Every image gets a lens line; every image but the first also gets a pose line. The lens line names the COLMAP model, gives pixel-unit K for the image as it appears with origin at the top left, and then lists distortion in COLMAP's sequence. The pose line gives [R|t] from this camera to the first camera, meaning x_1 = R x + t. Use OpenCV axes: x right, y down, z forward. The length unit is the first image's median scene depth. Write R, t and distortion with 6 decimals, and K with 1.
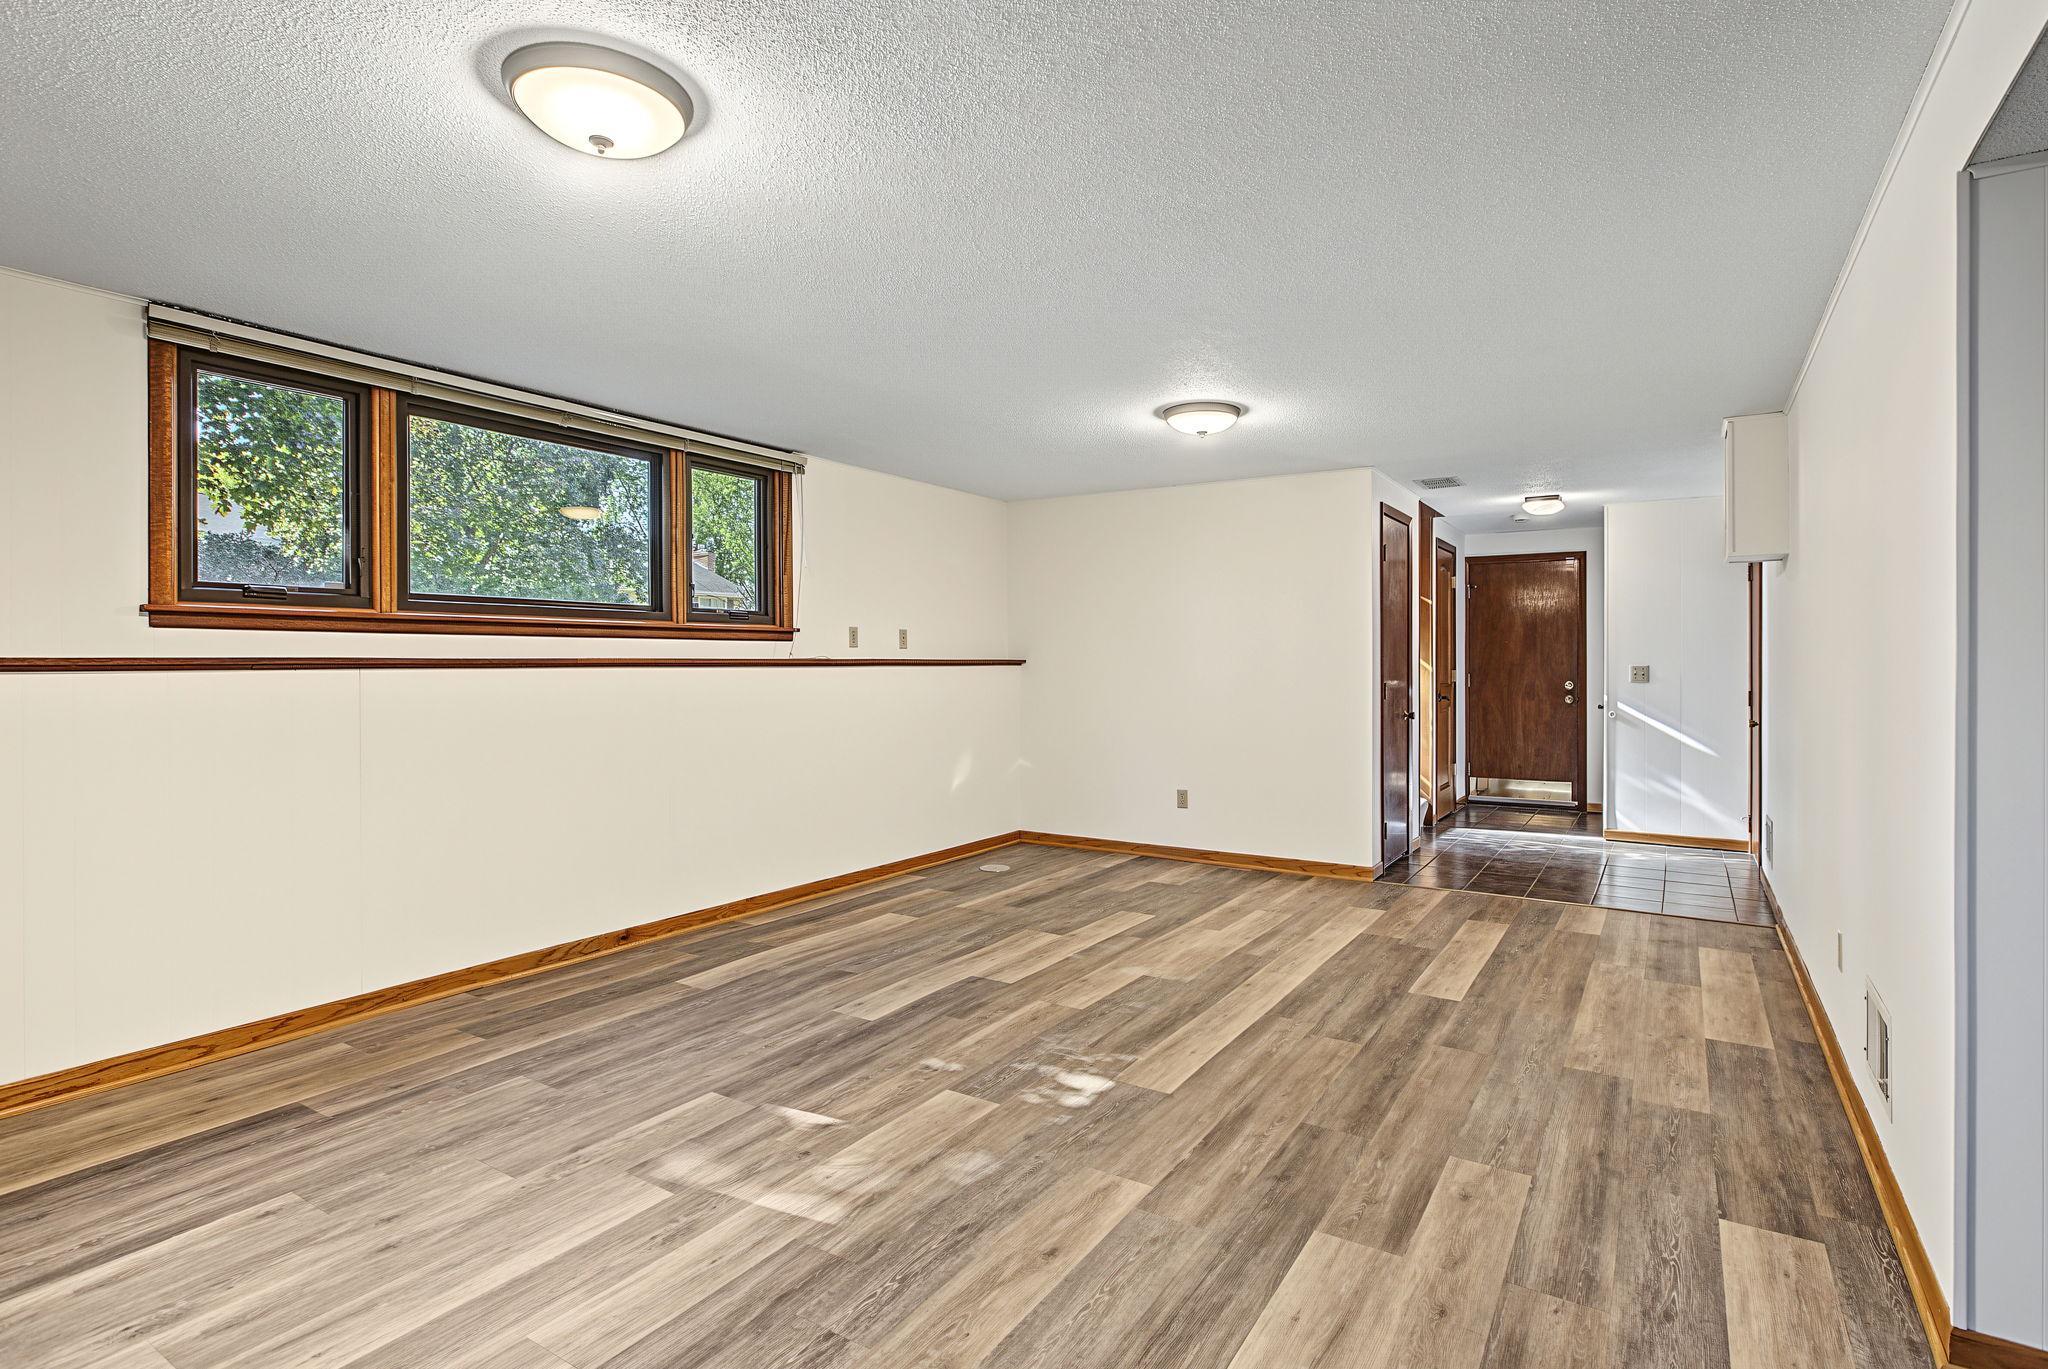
lens RADIAL K [[998.7, 0, 1035.4], [0, 998.7, 686.8], [0, 0, 1]] dist [-0.009765, 0.003168]
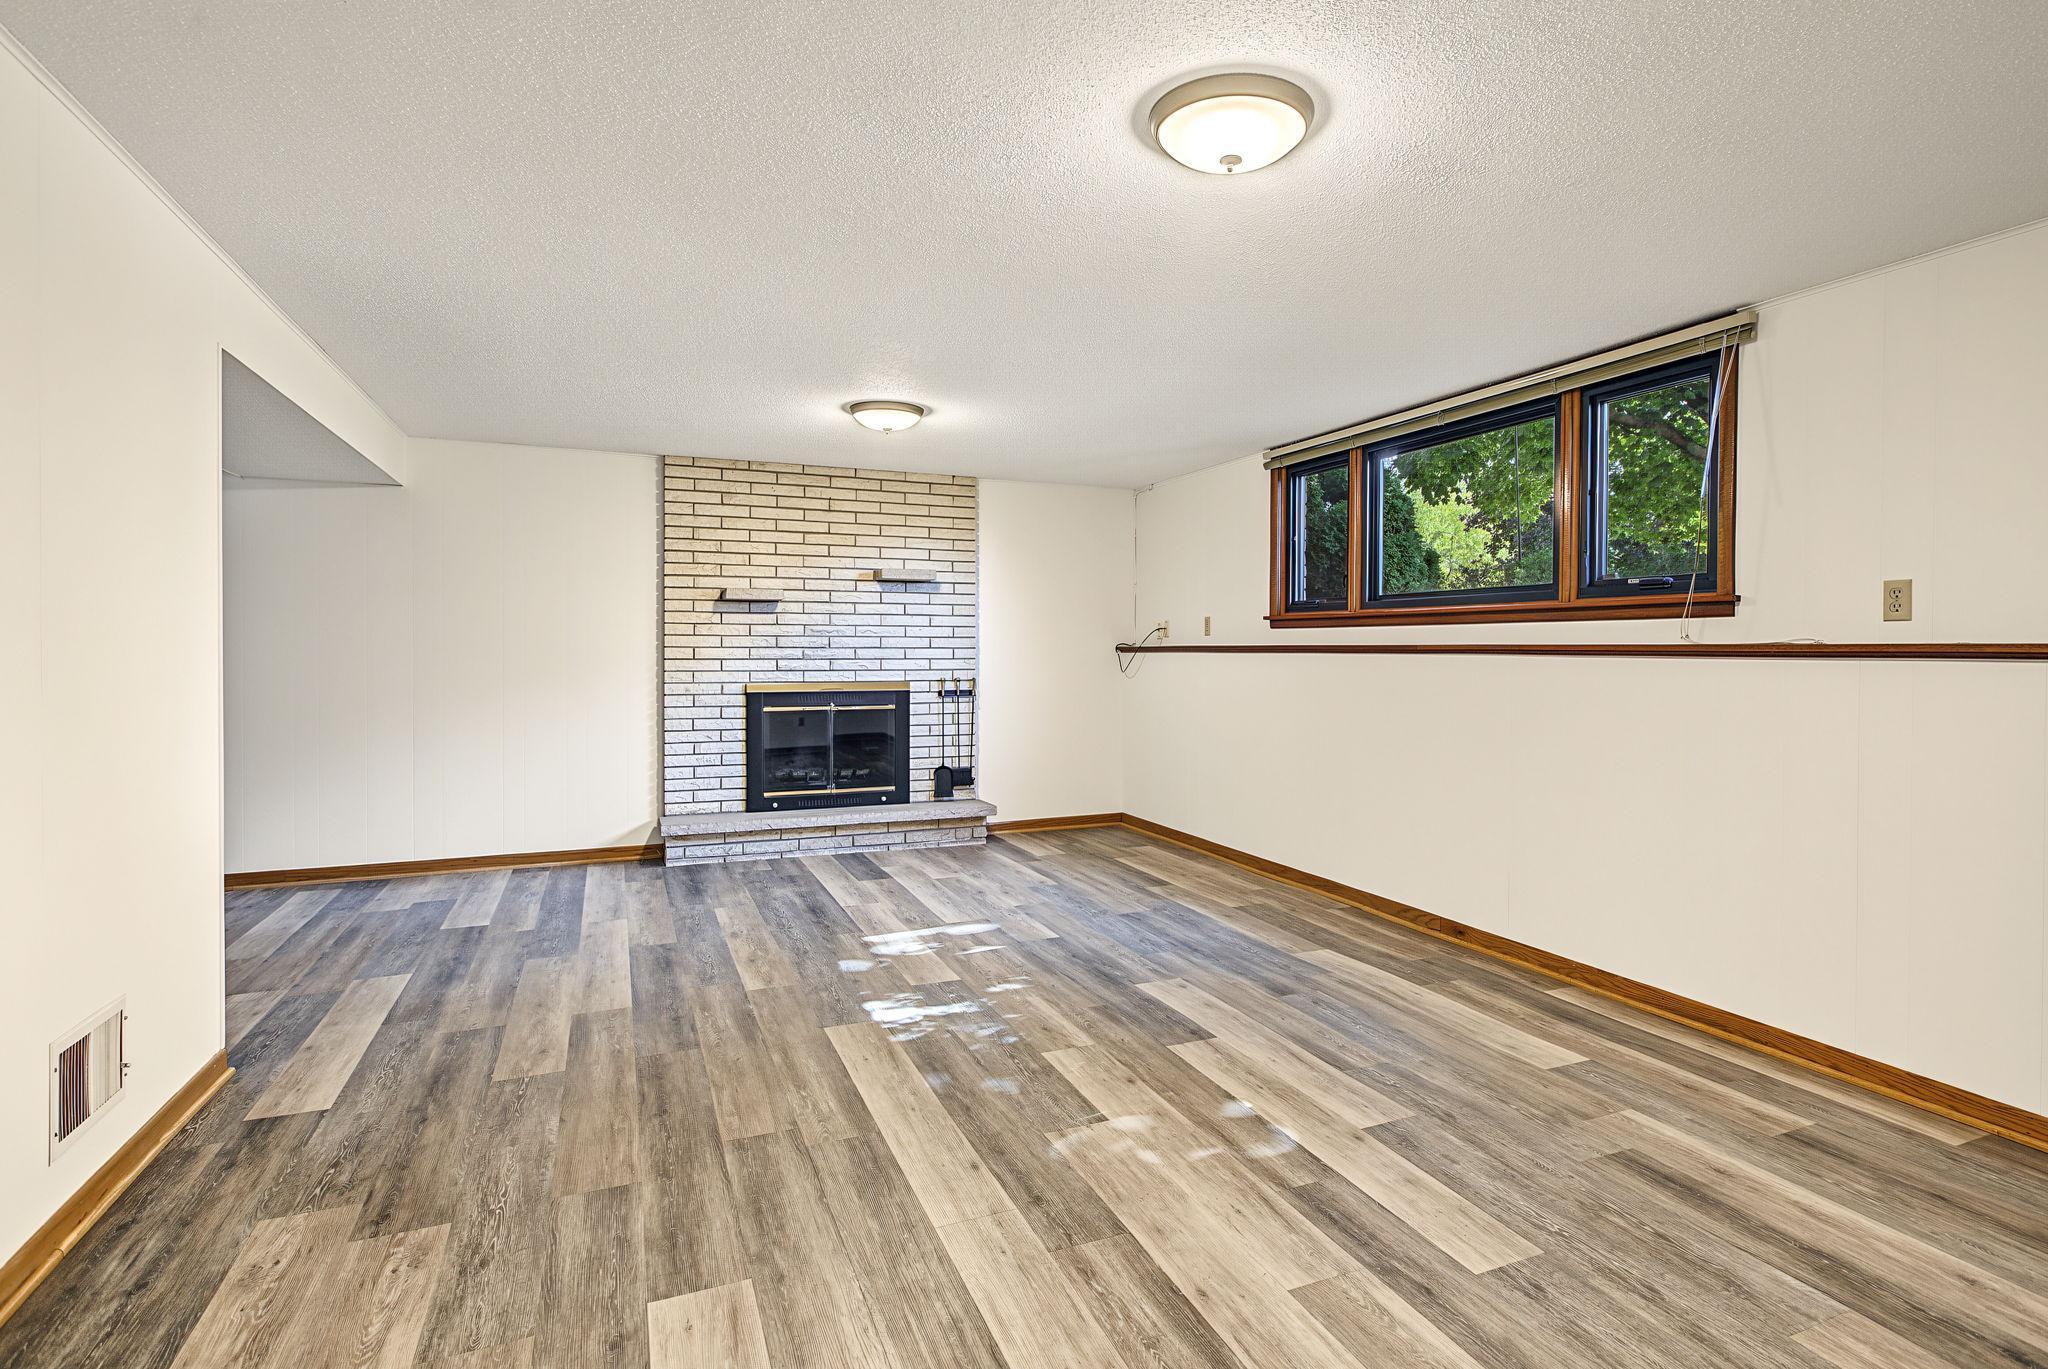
lens RADIAL K [[1032.6, 0, 1076.3], [0, 1032.6, 659.6], [0, 0, 1]] dist [-0.002636, 0.003680]
pose [[-0.545900, 0.007071, -0.837821, 0.816741], [-0.022970, 0.999462, 0.023401, -0.035675], [0.837536, 0.032019, -0.545444, 1.596021]]
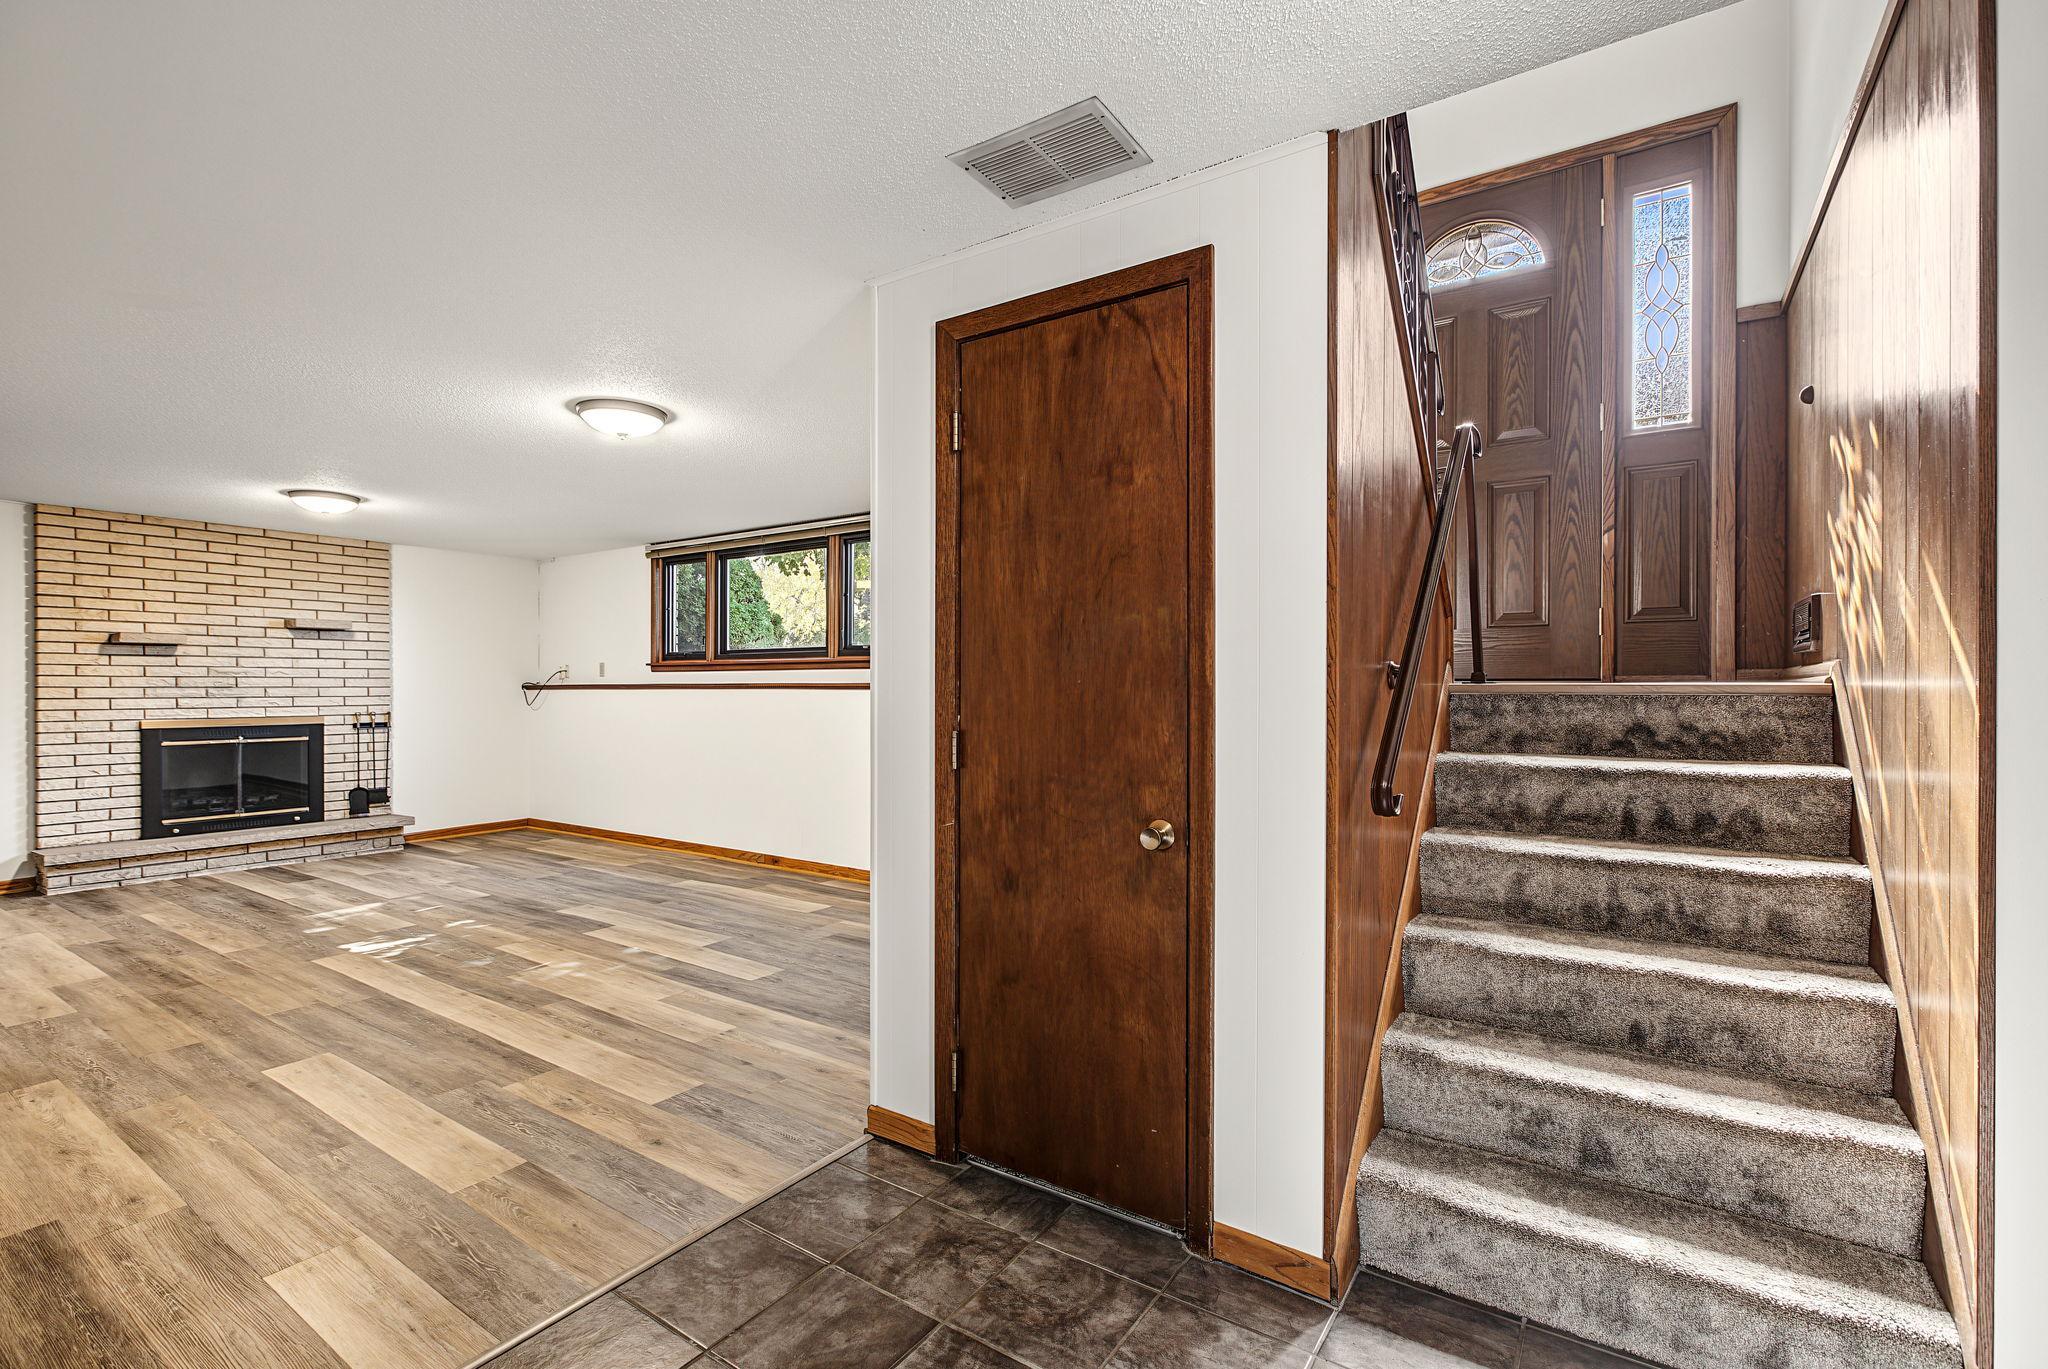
lens RADIAL K [[917.0, 0, 1002.8], [0, 917.0, 689.8], [0, 0, 1]] dist [0.003964, 0.001603]
pose [[-0.031877, 0.003006, -0.999487, 1.319714], [-0.021739, 0.999757, 0.003700, -0.038696], [0.999255, 0.021846, -0.031804, 1.817688]]
